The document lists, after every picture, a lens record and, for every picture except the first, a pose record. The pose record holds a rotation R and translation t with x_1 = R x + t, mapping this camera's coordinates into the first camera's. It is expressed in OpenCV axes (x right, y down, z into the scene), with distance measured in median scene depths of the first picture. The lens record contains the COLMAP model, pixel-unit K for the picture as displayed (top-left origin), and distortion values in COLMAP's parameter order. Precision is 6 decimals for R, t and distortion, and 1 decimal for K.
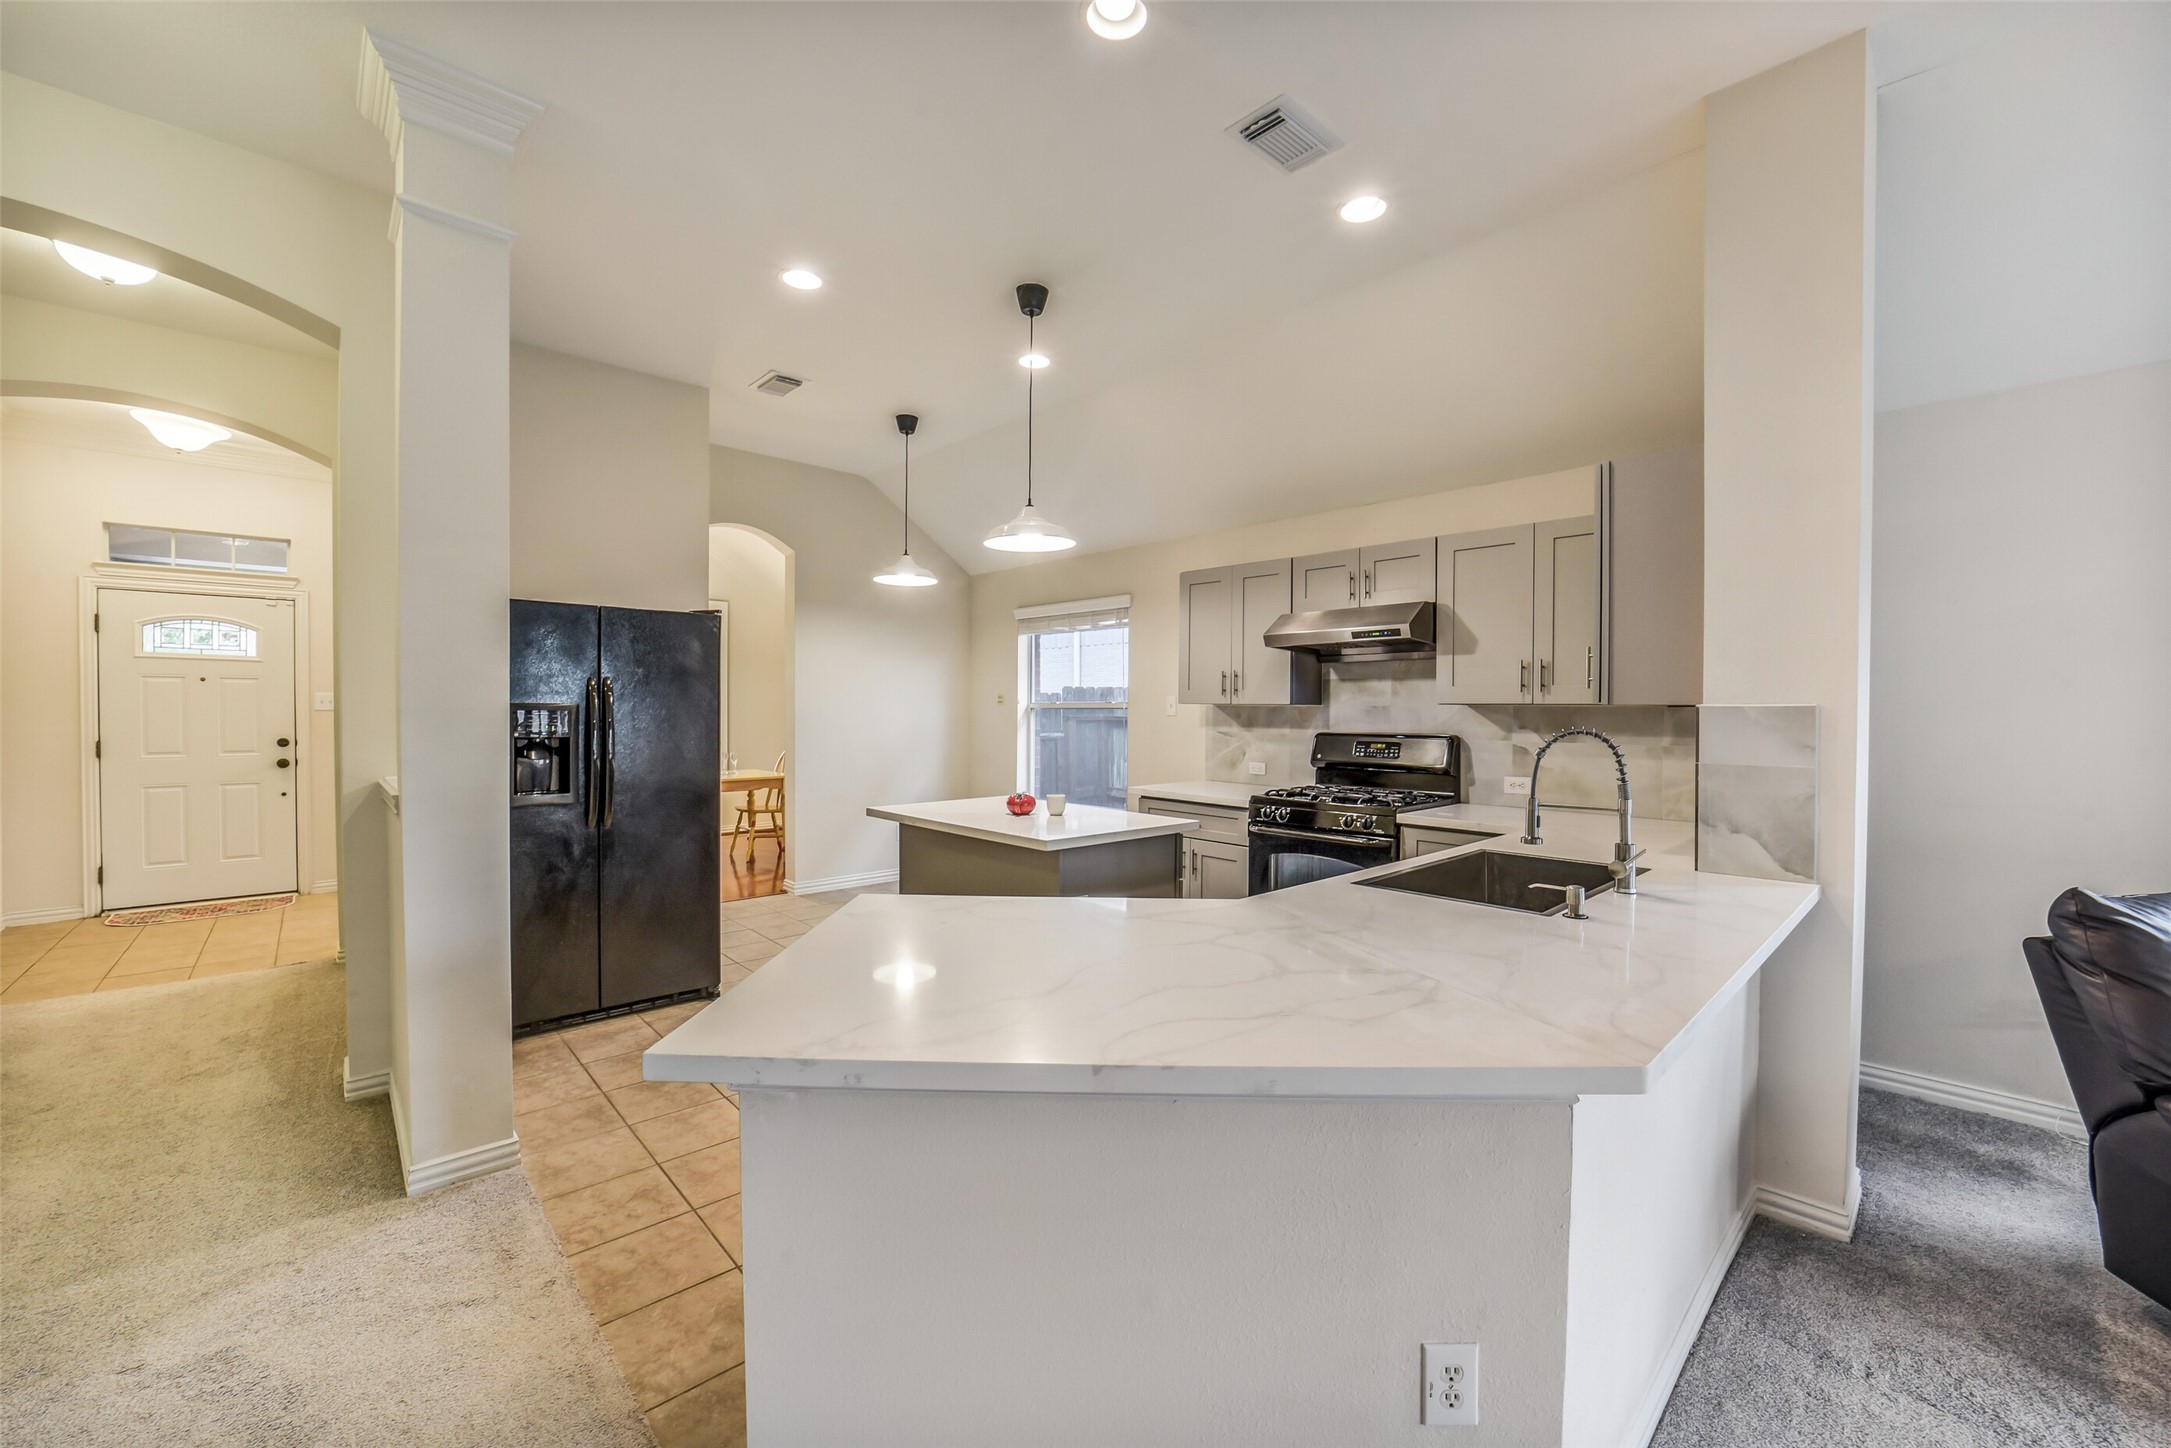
lens RADIAL K [[857.9, 0, 1103.2], [0, 857.9, 721.5], [0, 0, 1]] dist [-0.032395, 0.009164]
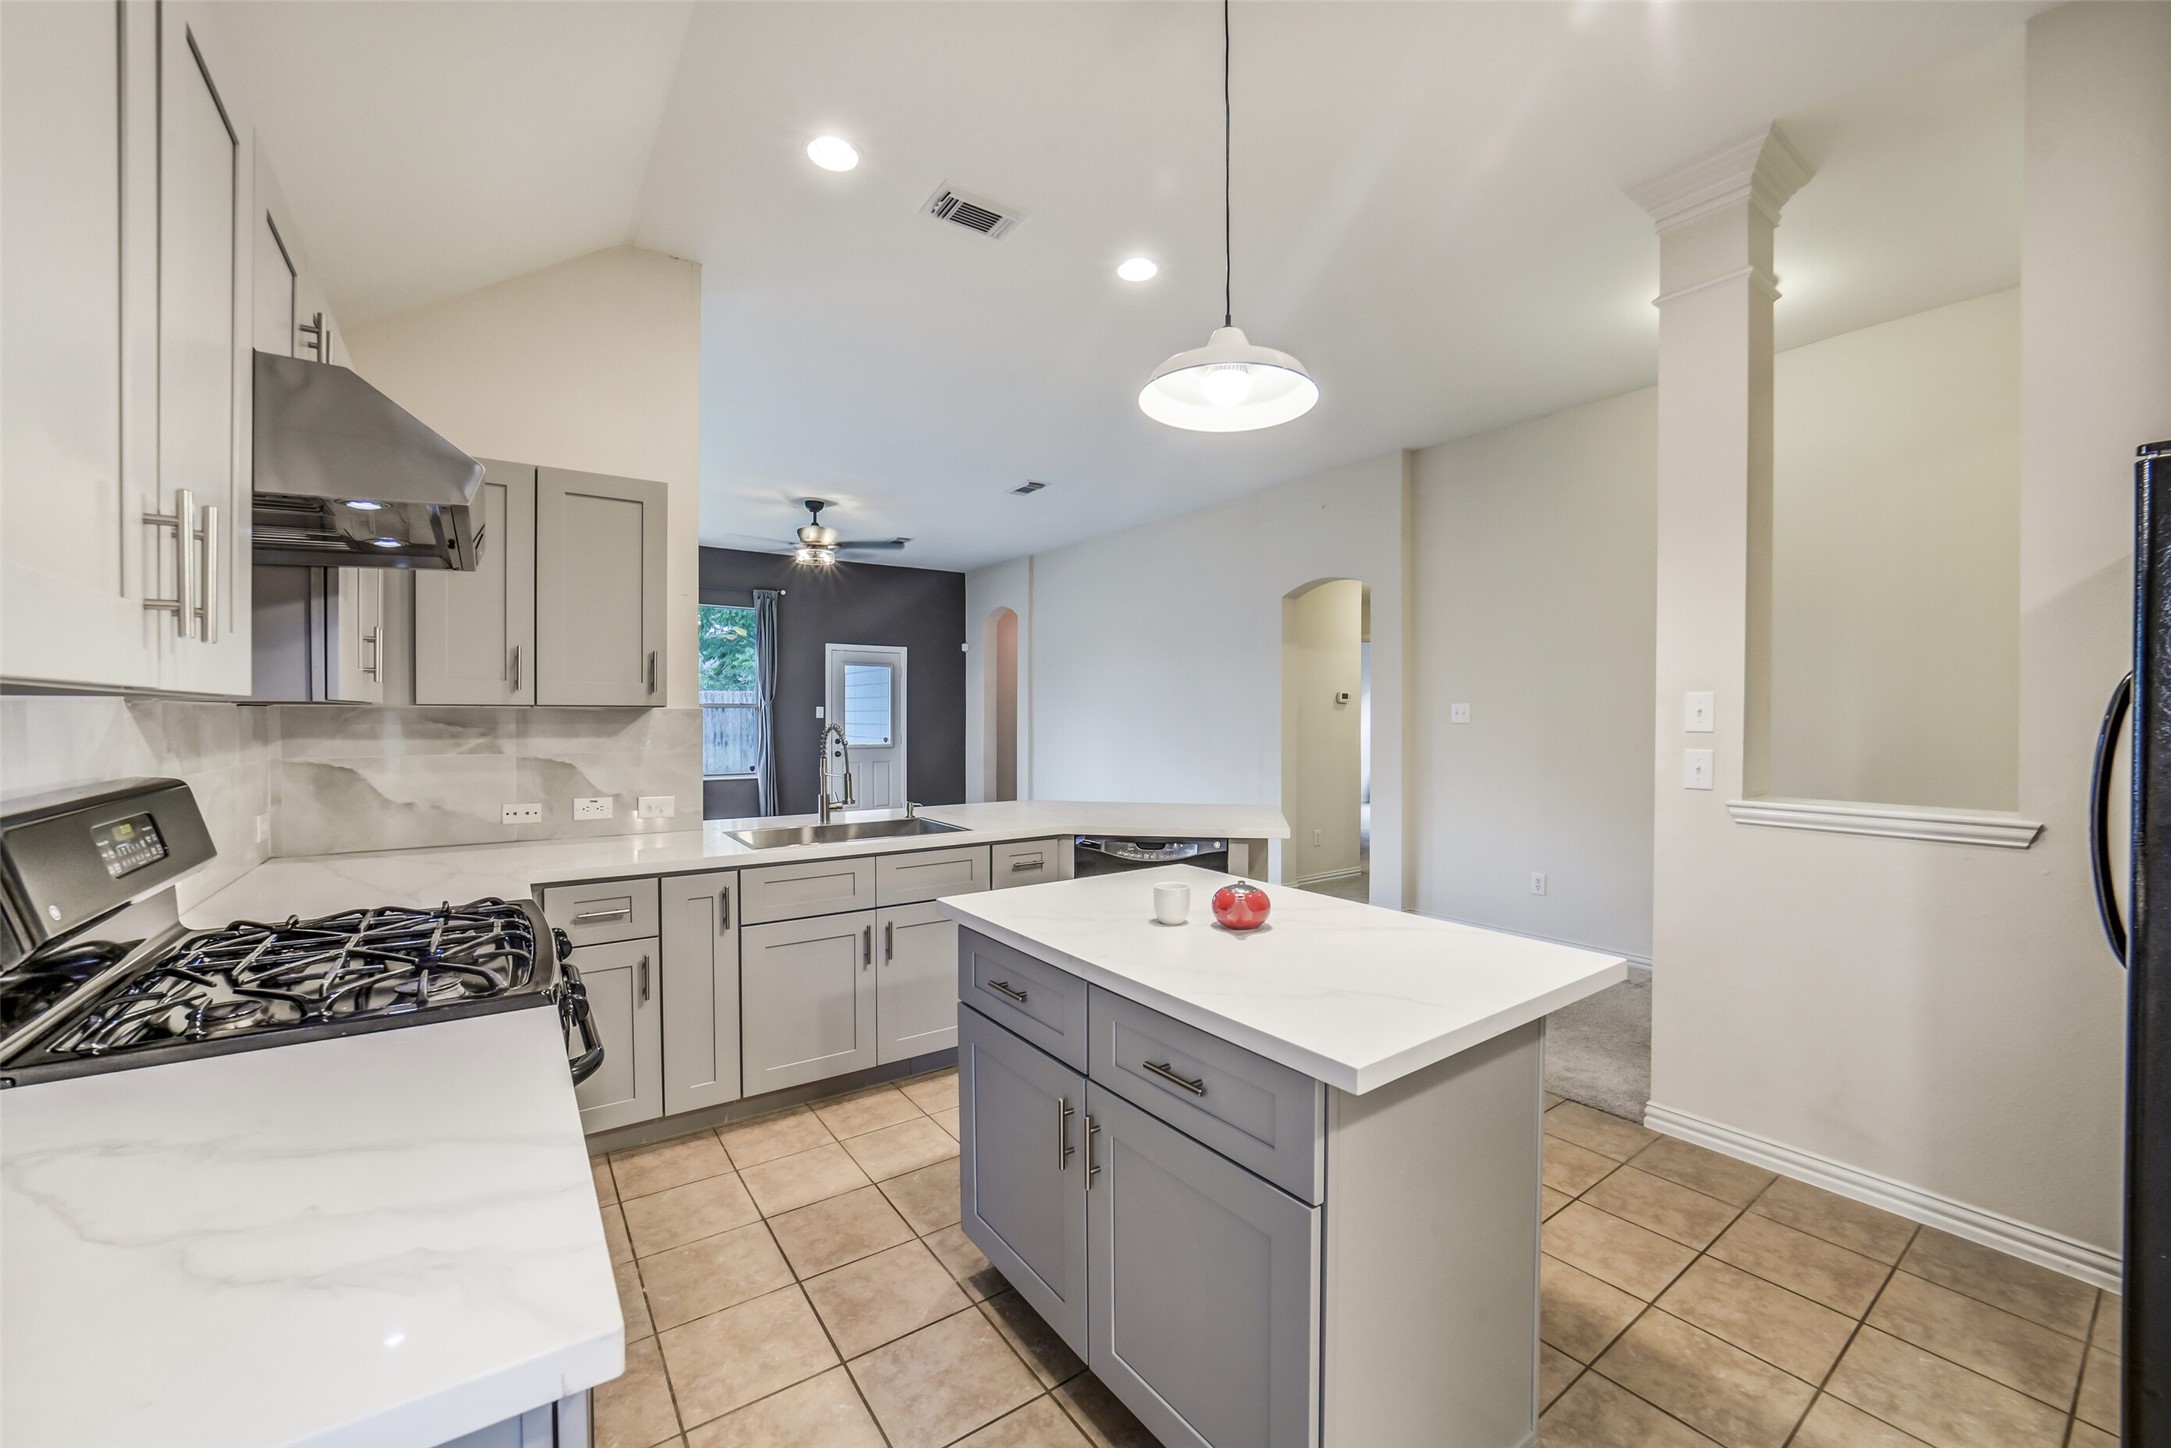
lens RADIAL K [[851.2, 0, 1094.9], [0, 851.2, 714.8], [0, 0, 1]] dist [-0.048188, 0.011822]
pose [[-0.989850, -0.006452, 0.141972, -0.069617], [-0.003715, 0.999802, 0.019536, -0.022439], [-0.142070, 0.018810, -0.989678, 1.358240]]
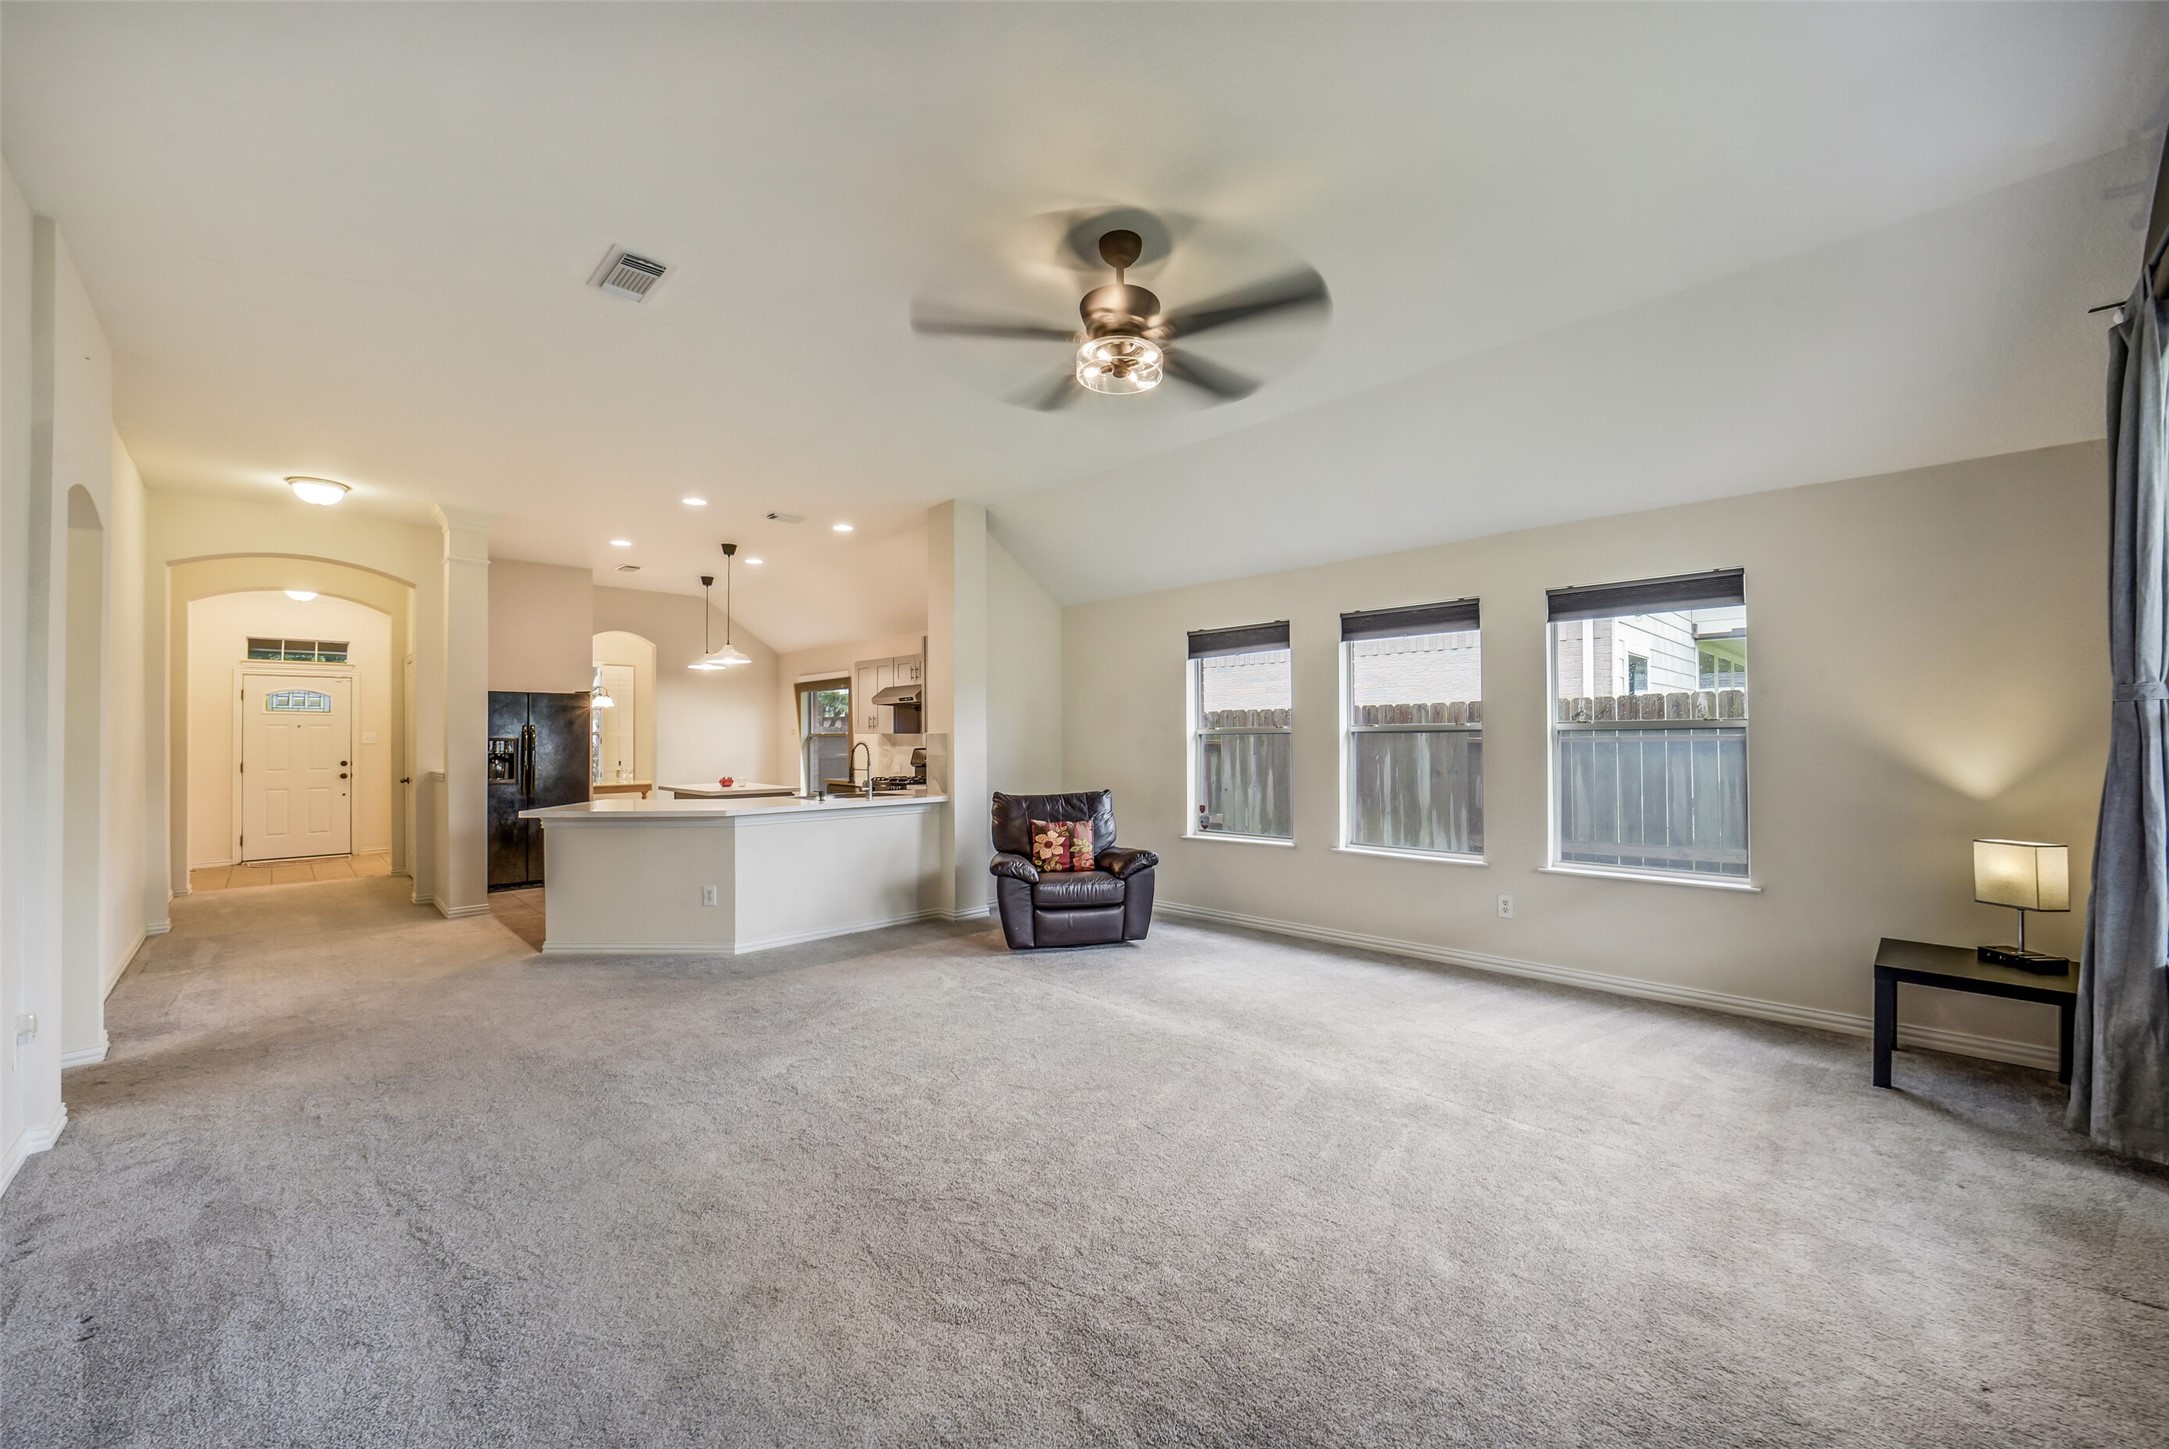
lens RADIAL K [[888.1, 0, 1084.5], [0, 888.1, 724.5], [0, 0, 1]] dist [-0.022240, 0.000364]
pose [[0.999727, -0.012875, 0.019476, 0.682532], [0.013514, 0.999362, -0.033070, 0.033555], [-0.019038, 0.033324, 0.999263, -1.110061]]
